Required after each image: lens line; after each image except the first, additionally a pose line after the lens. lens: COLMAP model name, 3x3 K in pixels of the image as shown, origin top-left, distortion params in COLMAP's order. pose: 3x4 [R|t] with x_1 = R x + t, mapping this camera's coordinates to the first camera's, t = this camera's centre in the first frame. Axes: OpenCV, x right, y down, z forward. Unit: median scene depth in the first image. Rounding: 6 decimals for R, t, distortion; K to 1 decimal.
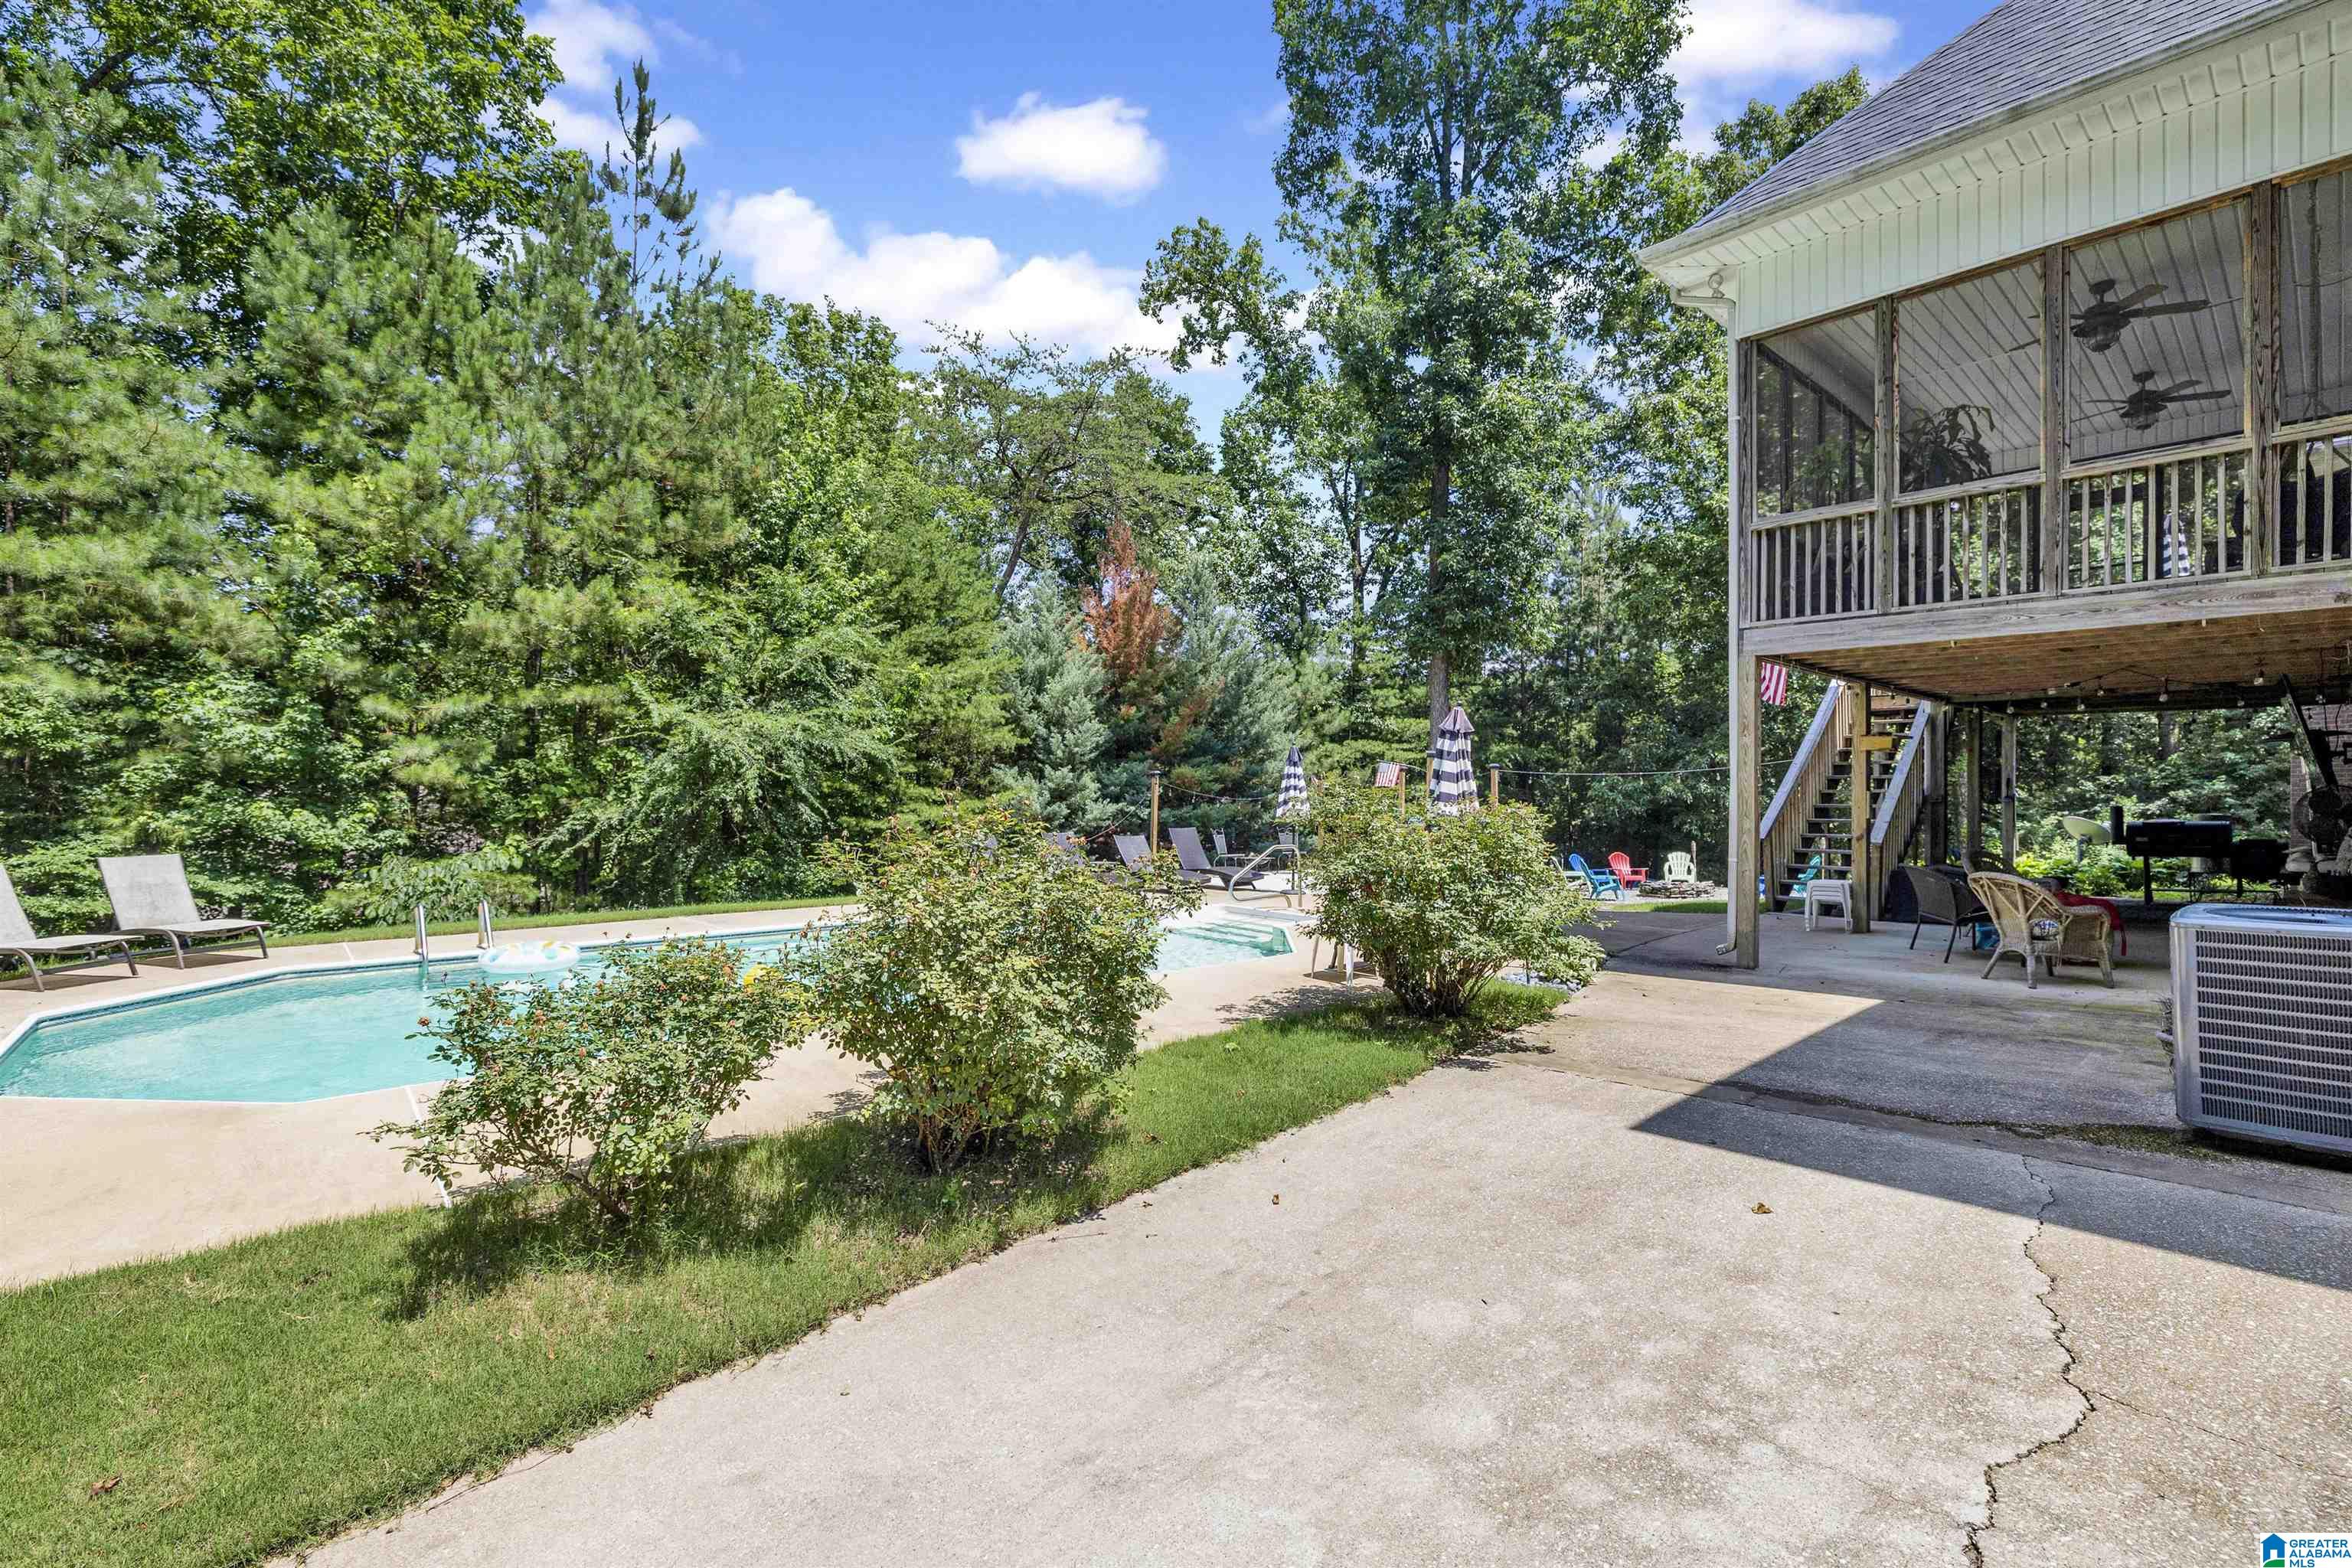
lens RADIAL K [[1009.0, 0, 1161.7], [0, 1009.0, 796.9], [0, 0, 1]] dist [-0.006557, 0.001652]
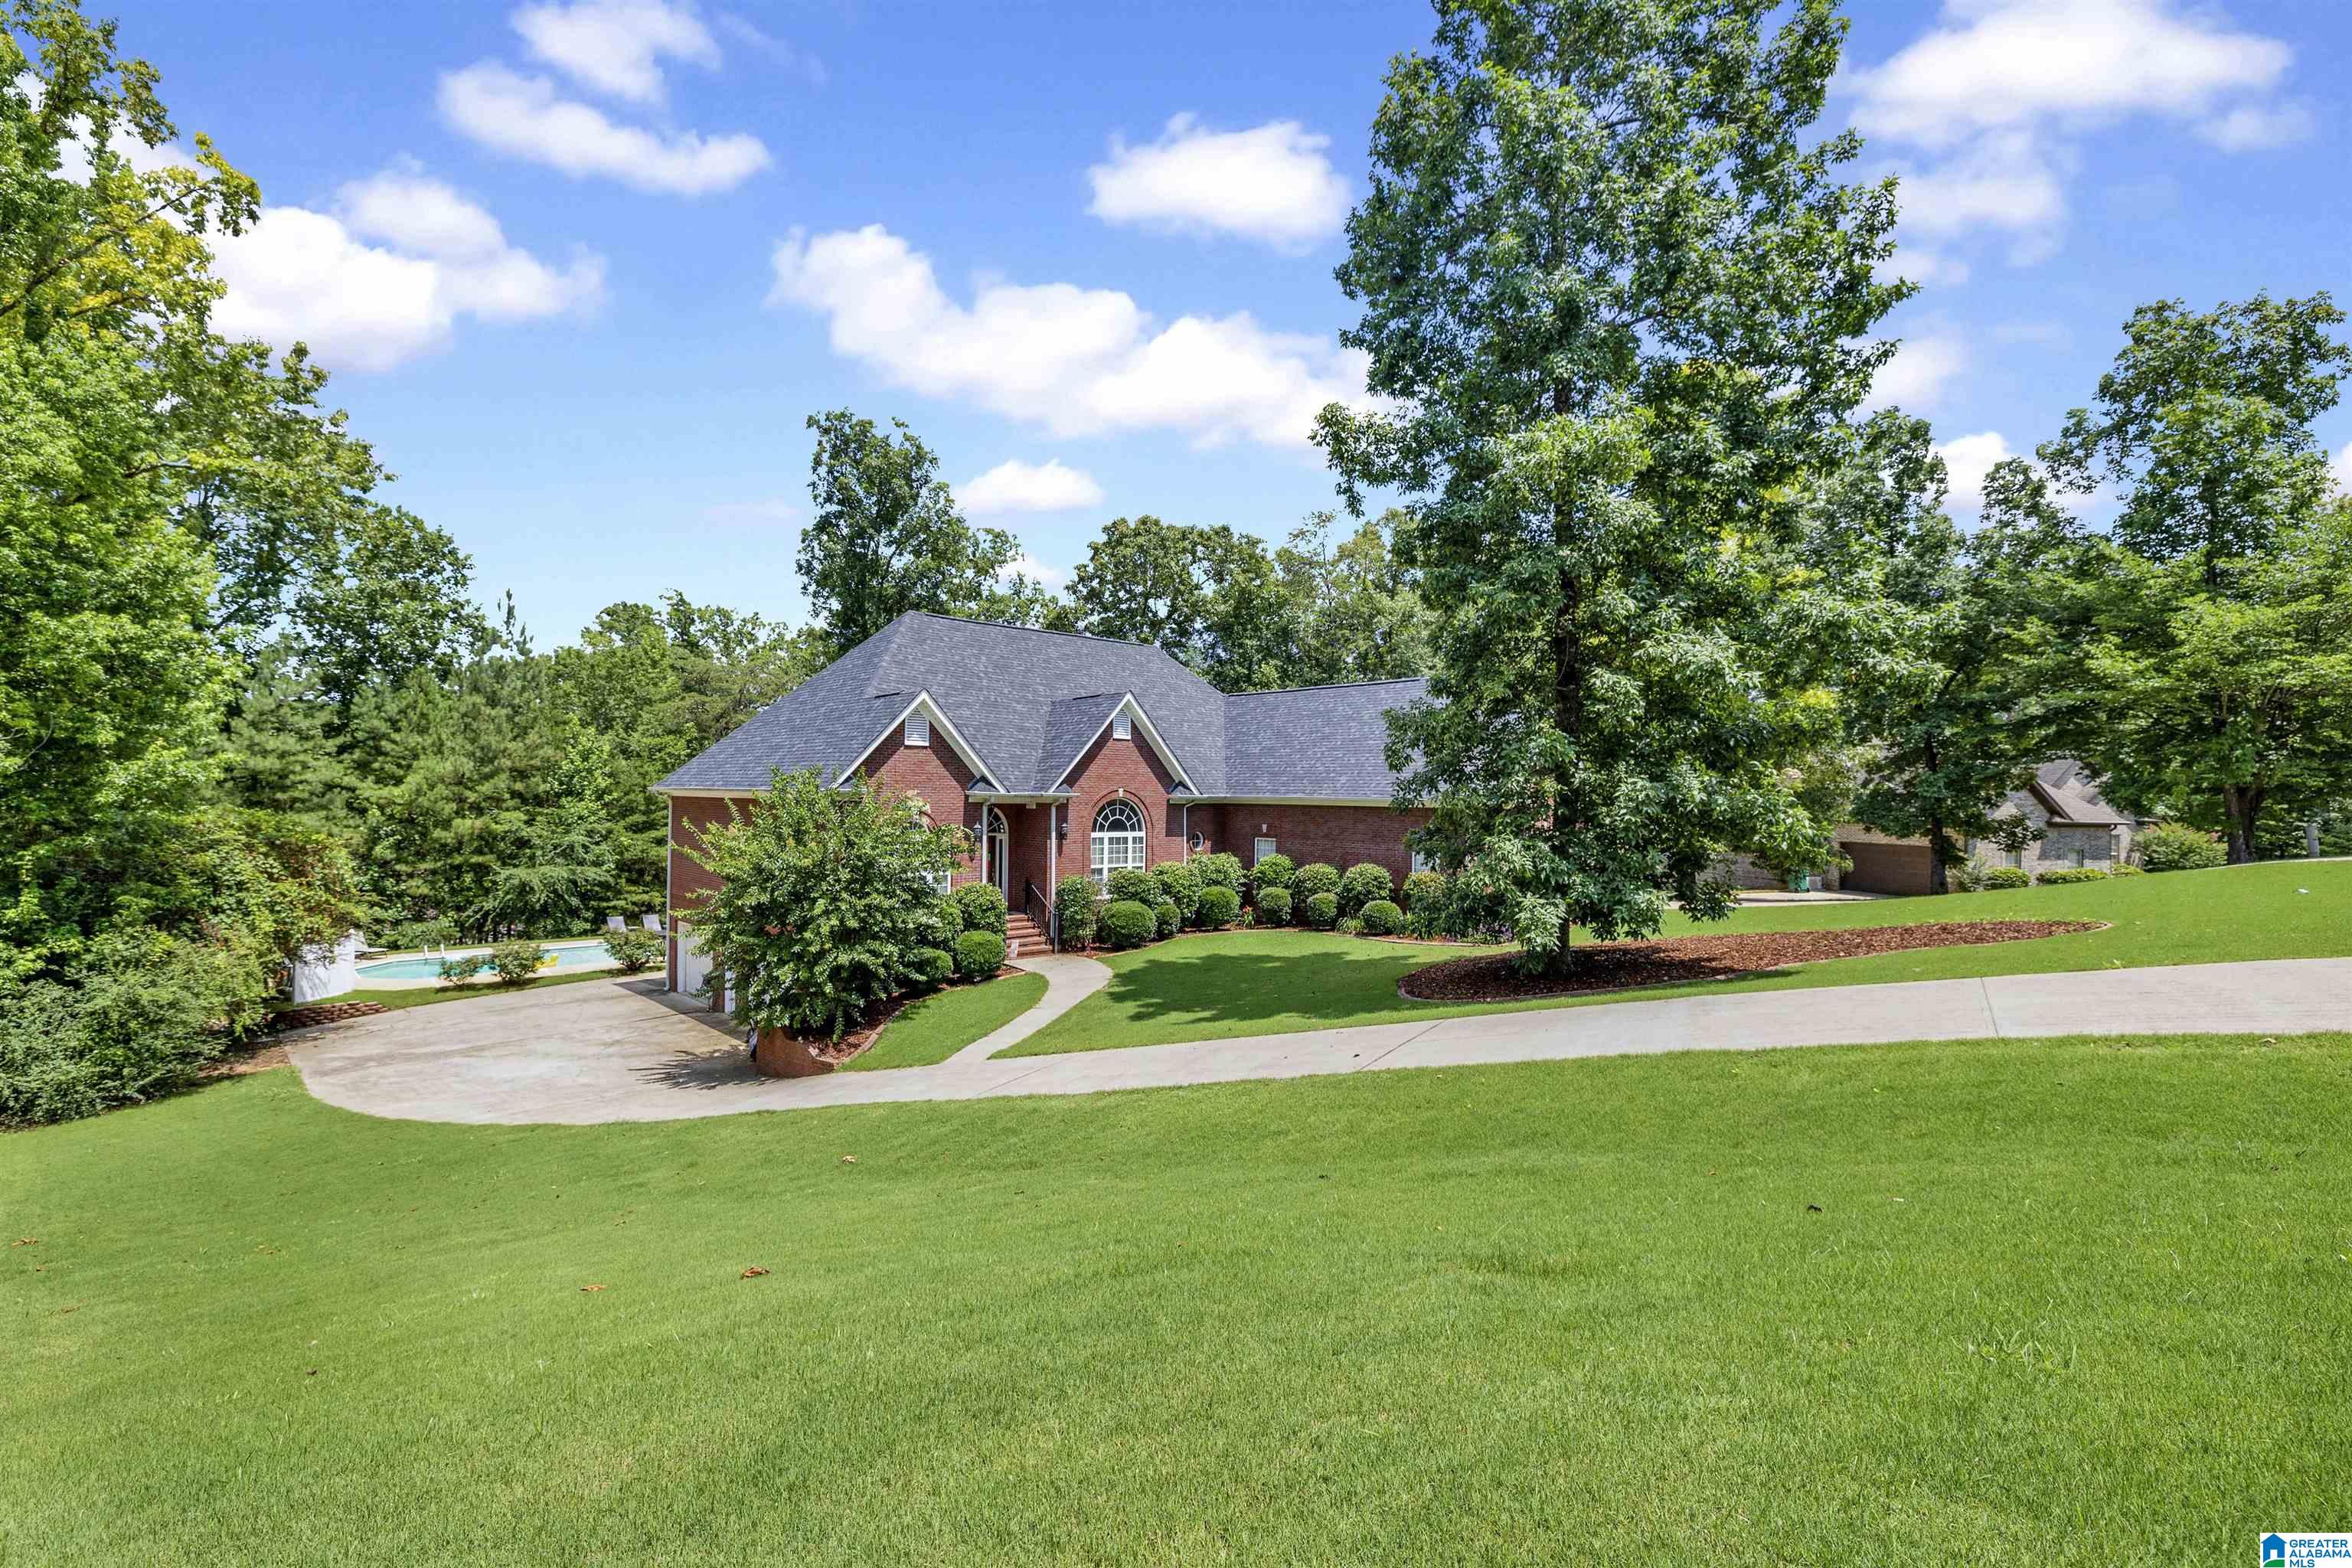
lens RADIAL K [[1009.0, 0, 1155.3], [0, 1009.0, 807.5], [0, 0, 1]] dist [-0.006557, 0.001652]
pose [[0.999394, 0.013125, 0.032226, 0.816210], [-0.013159, 0.999913, 0.000851, -0.193542], [-0.032212, -0.001274, 0.999480, -1.243799]]
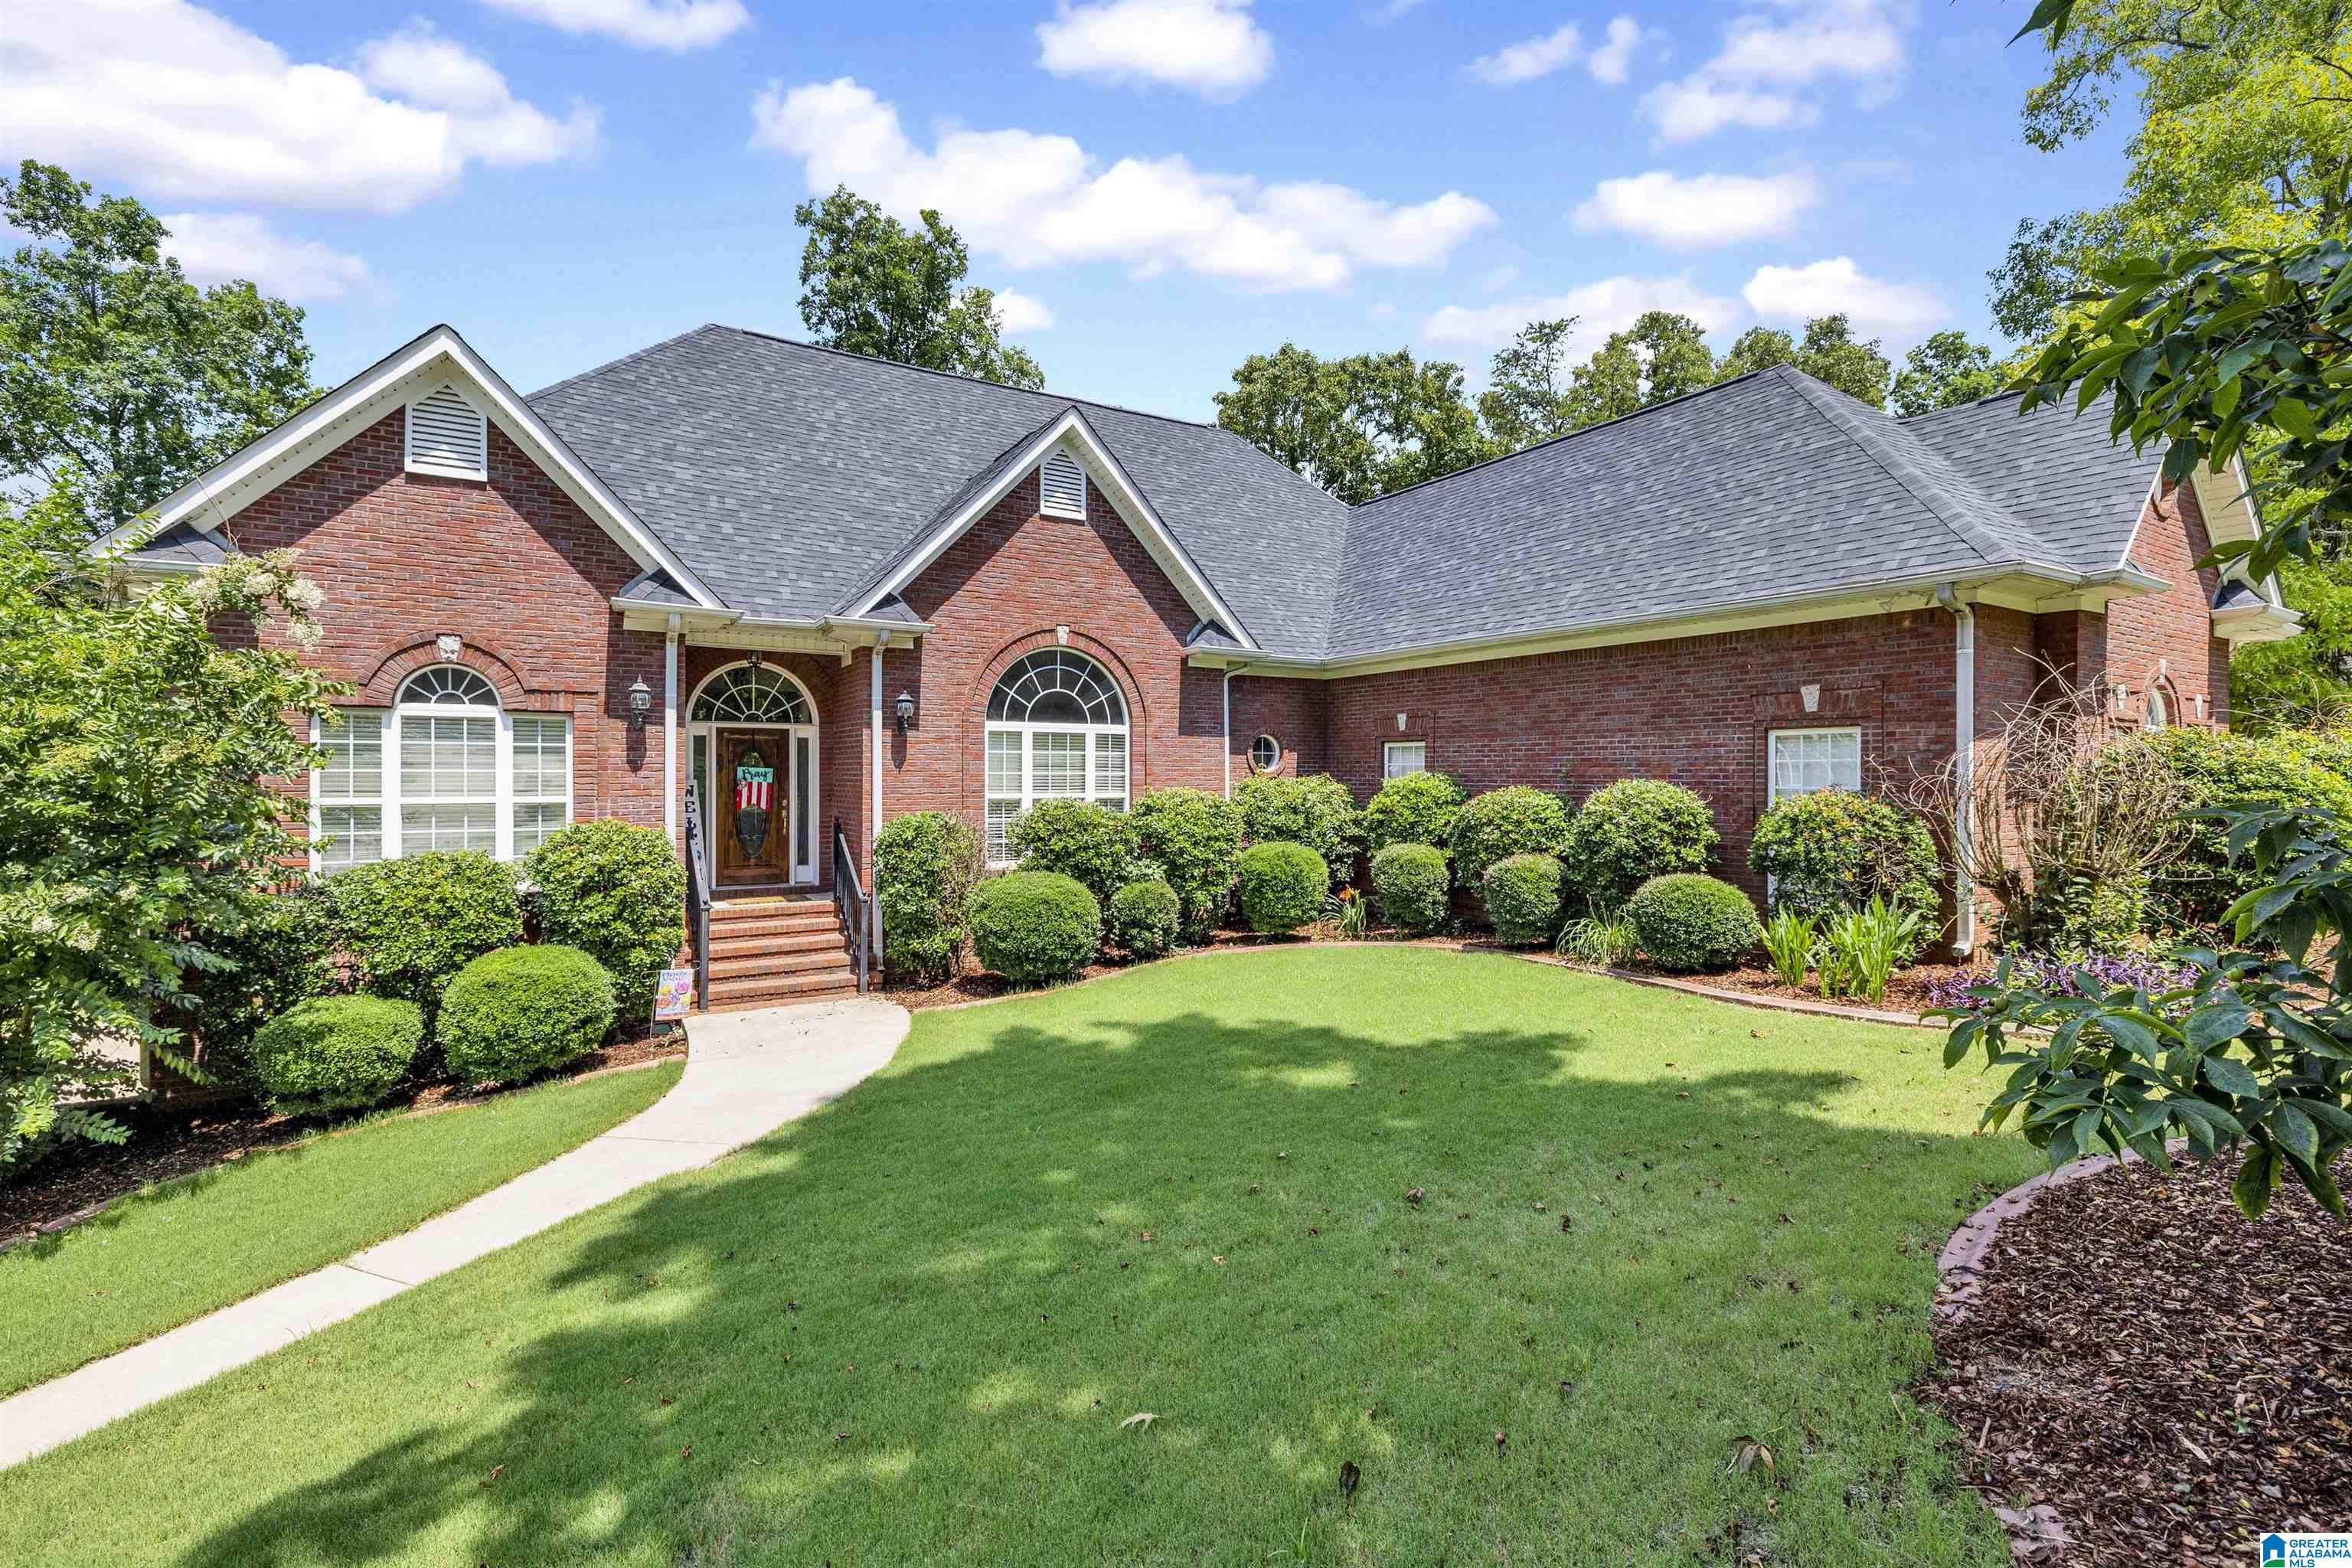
lens RADIAL K [[1009.0, 0, 1170.6], [0, 1009.0, 788.8], [0, 0, 1]] dist [-0.006557, 0.001652]
pose [[0.985238, 0.003627, -0.171149, 0.972443], [-0.002117, 0.999957, 0.009002, -0.128738], [0.171175, -0.008506, 0.985204, -0.549211]]
